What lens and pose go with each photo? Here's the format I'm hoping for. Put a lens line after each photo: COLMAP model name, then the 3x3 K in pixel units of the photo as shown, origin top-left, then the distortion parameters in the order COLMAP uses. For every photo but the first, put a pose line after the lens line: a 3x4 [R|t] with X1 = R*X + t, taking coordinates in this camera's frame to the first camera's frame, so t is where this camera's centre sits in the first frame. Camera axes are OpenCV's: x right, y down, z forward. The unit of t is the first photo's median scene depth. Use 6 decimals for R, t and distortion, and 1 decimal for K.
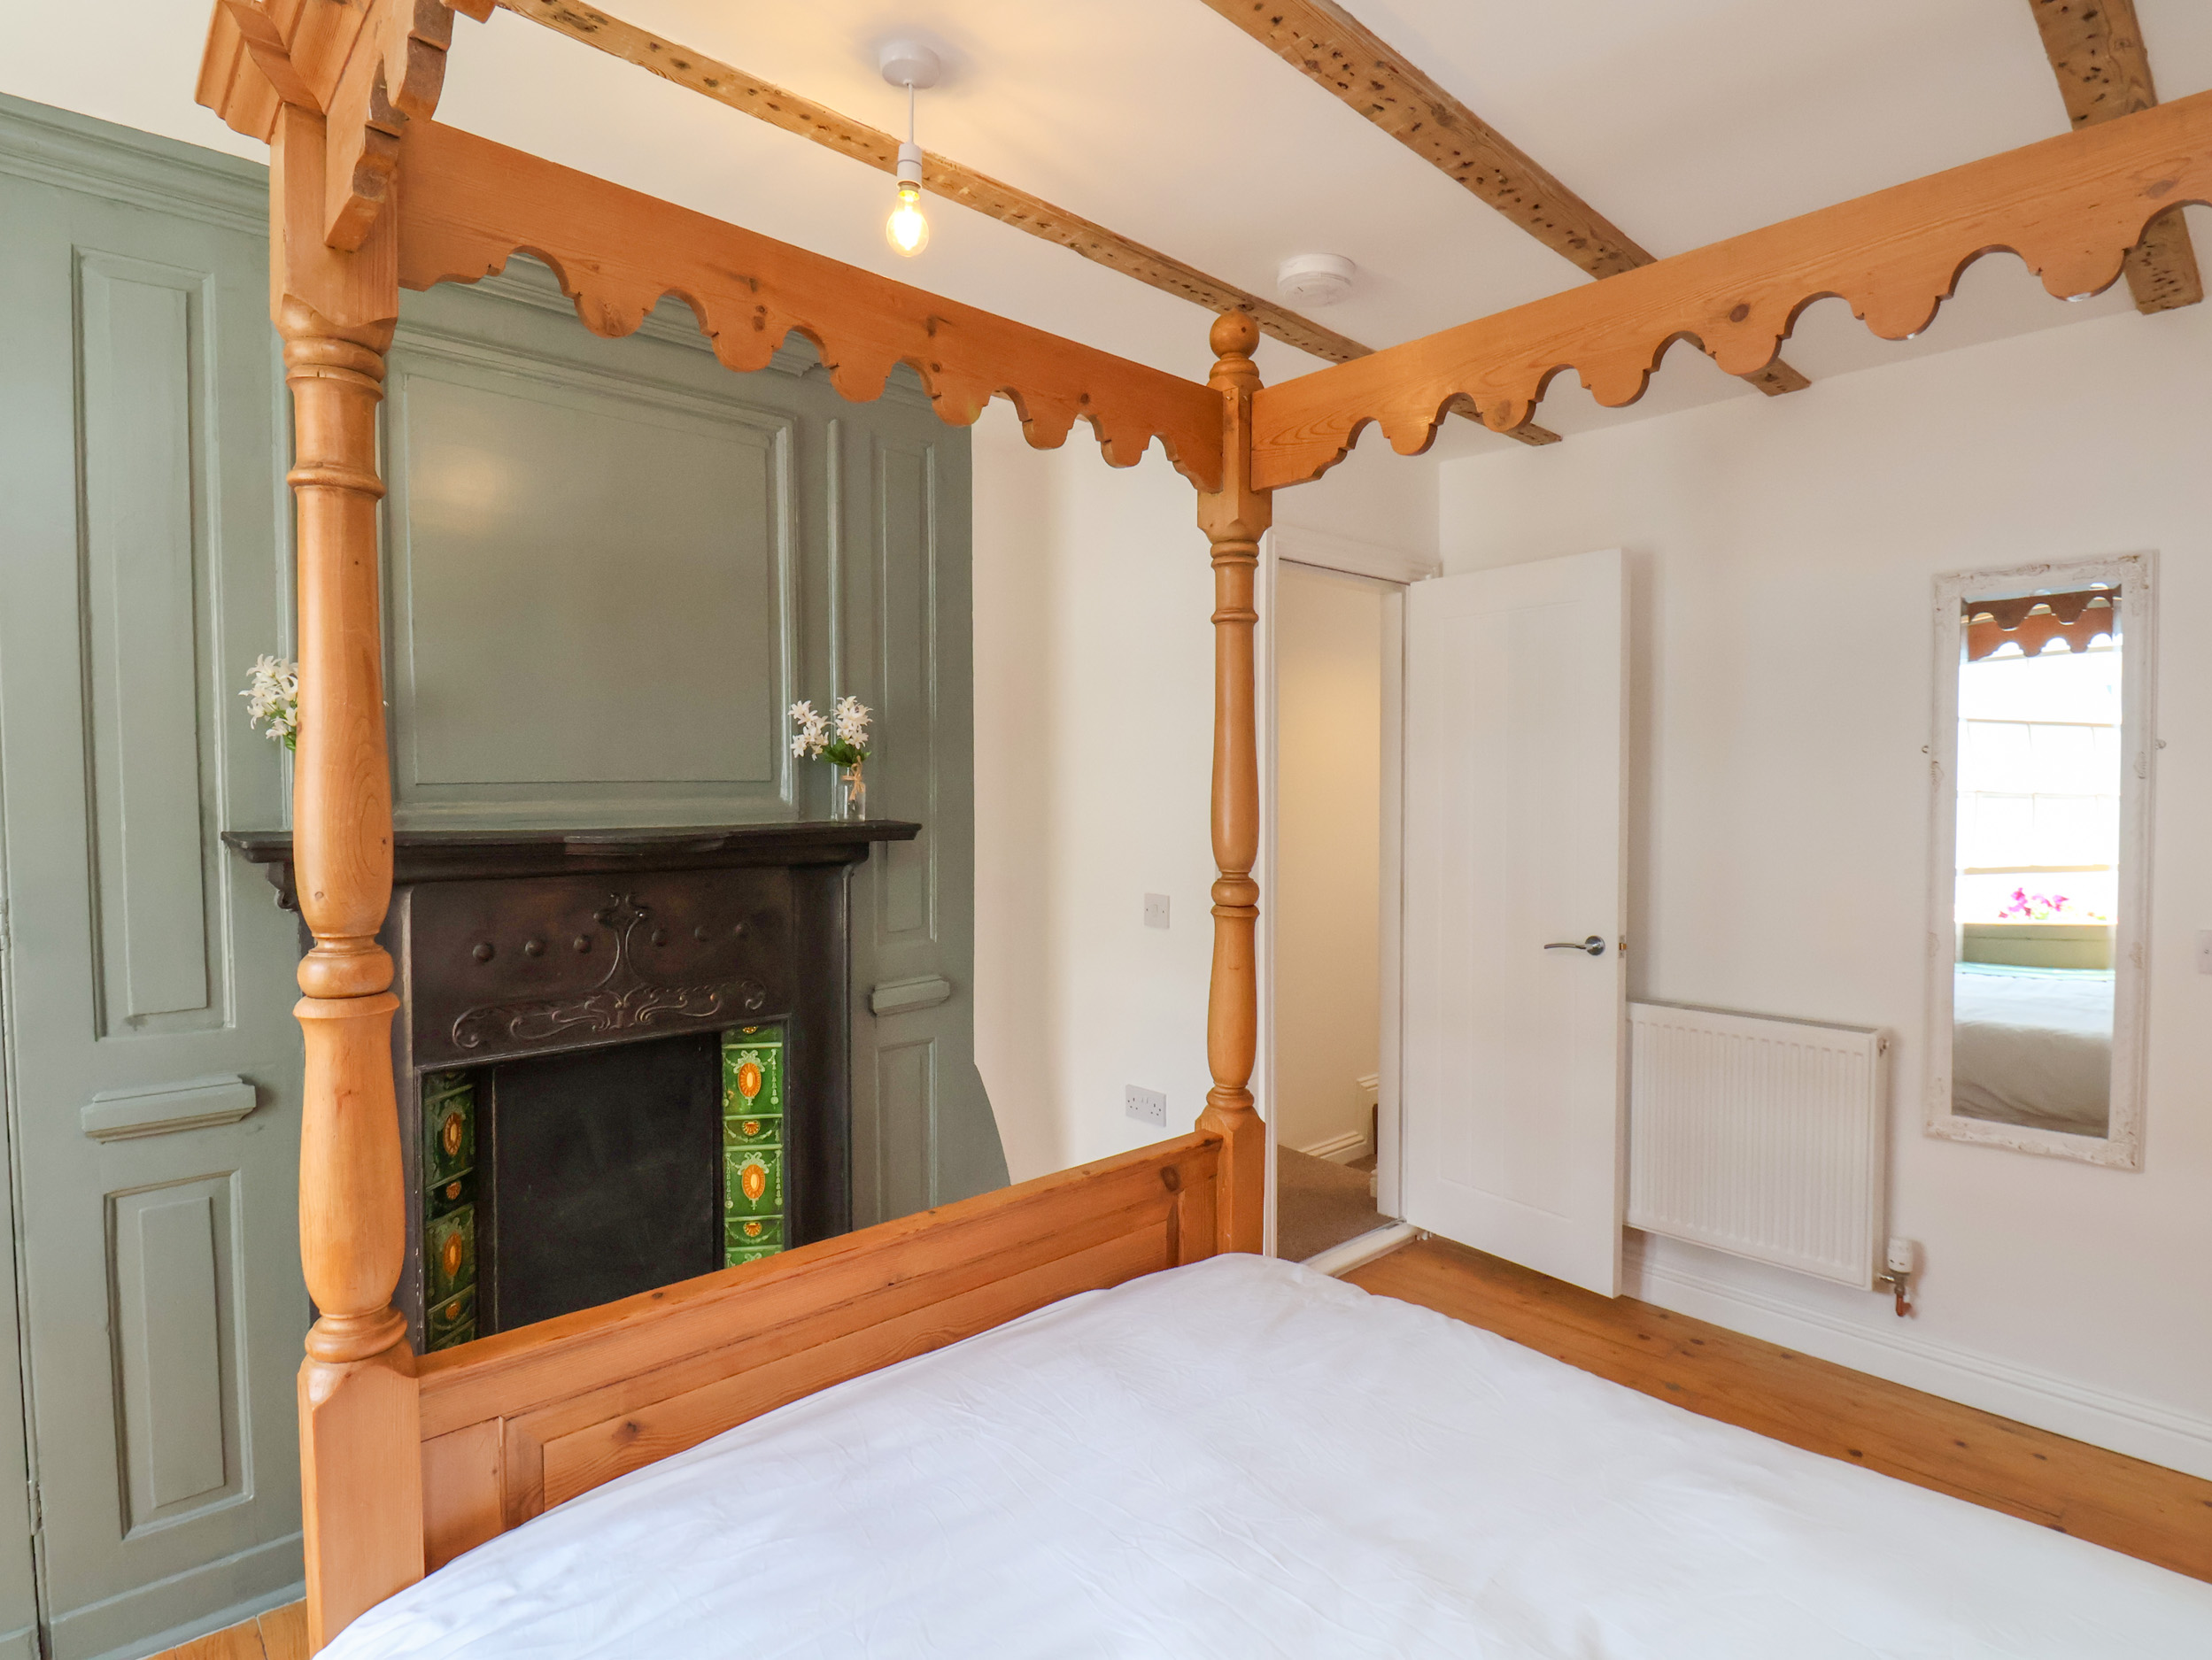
lens RADIAL K [[1168.0, 0, 1102.3], [0, 1168.0, 829.3], [0, 0, 1]] dist [-0.011111, -0.006858]
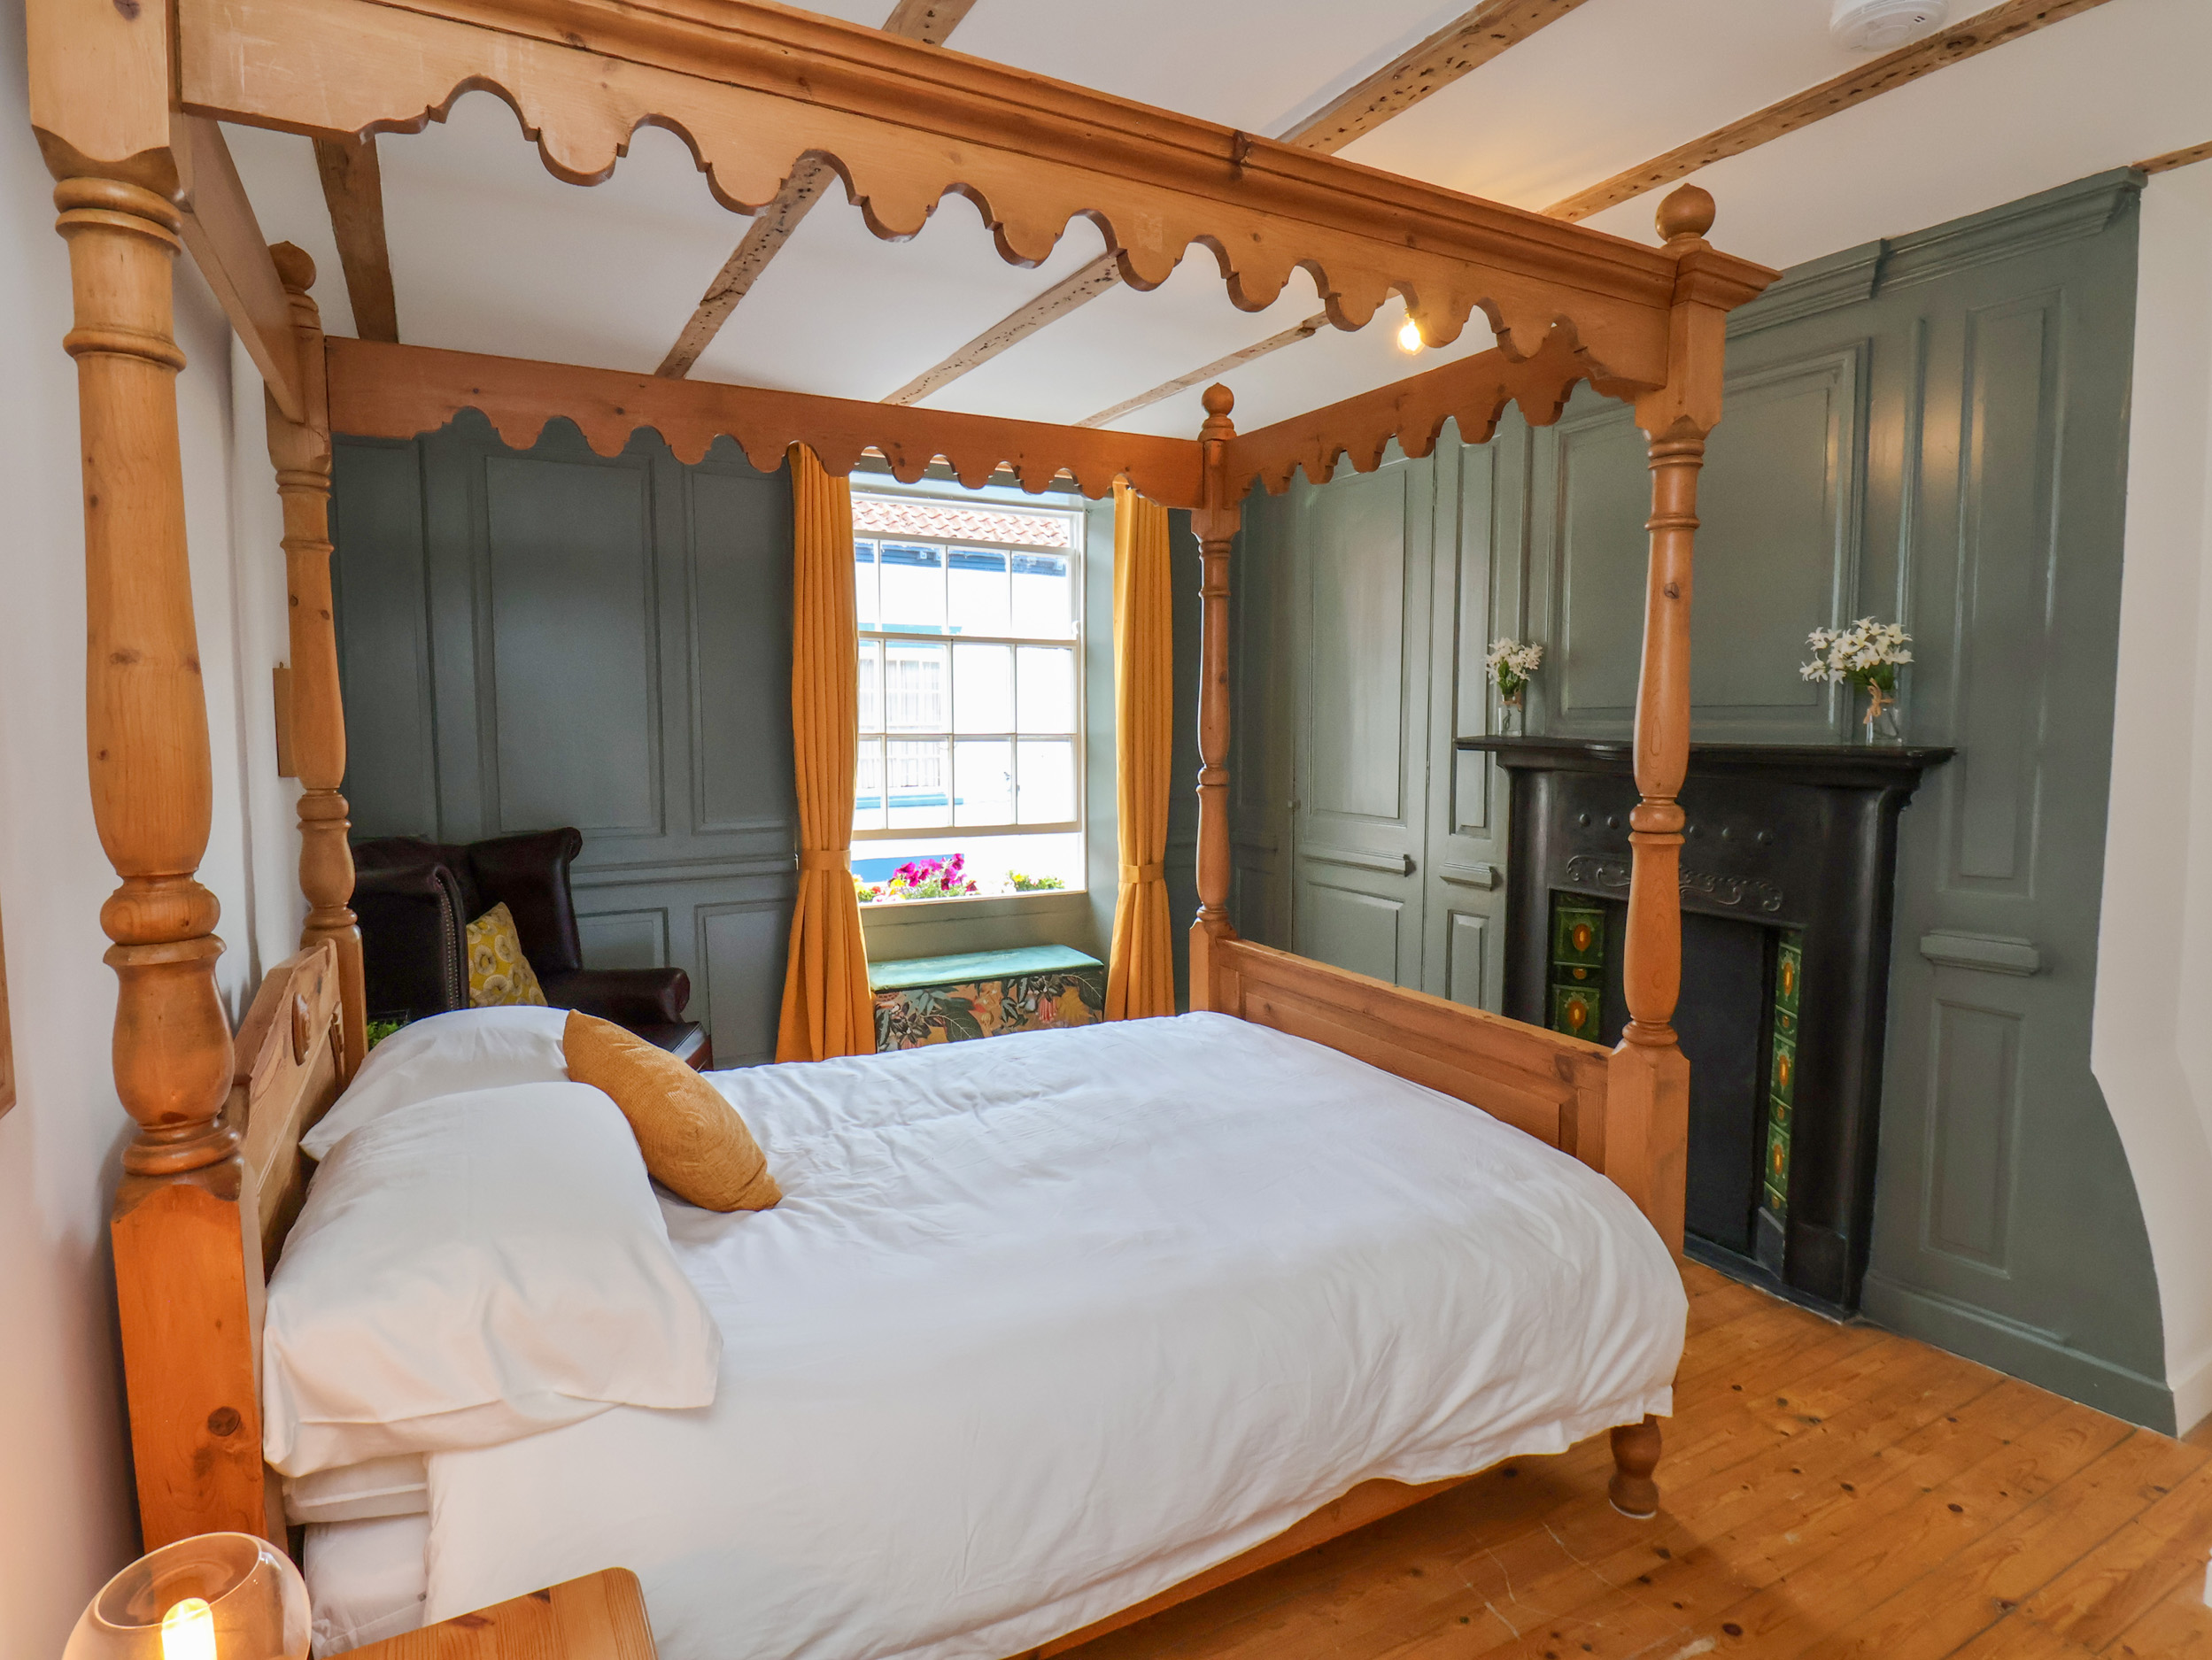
lens RADIAL K [[1168.0, 0, 1099.6], [0, 1168.0, 820.0], [0, 0, 1]] dist [-0.011111, -0.006858]
pose [[-0.237435, 0.085058, -0.967672, 0.894283], [-0.046937, 0.993991, 0.098888, -0.010738], [0.970269, 0.068899, -0.232015, 0.615070]]
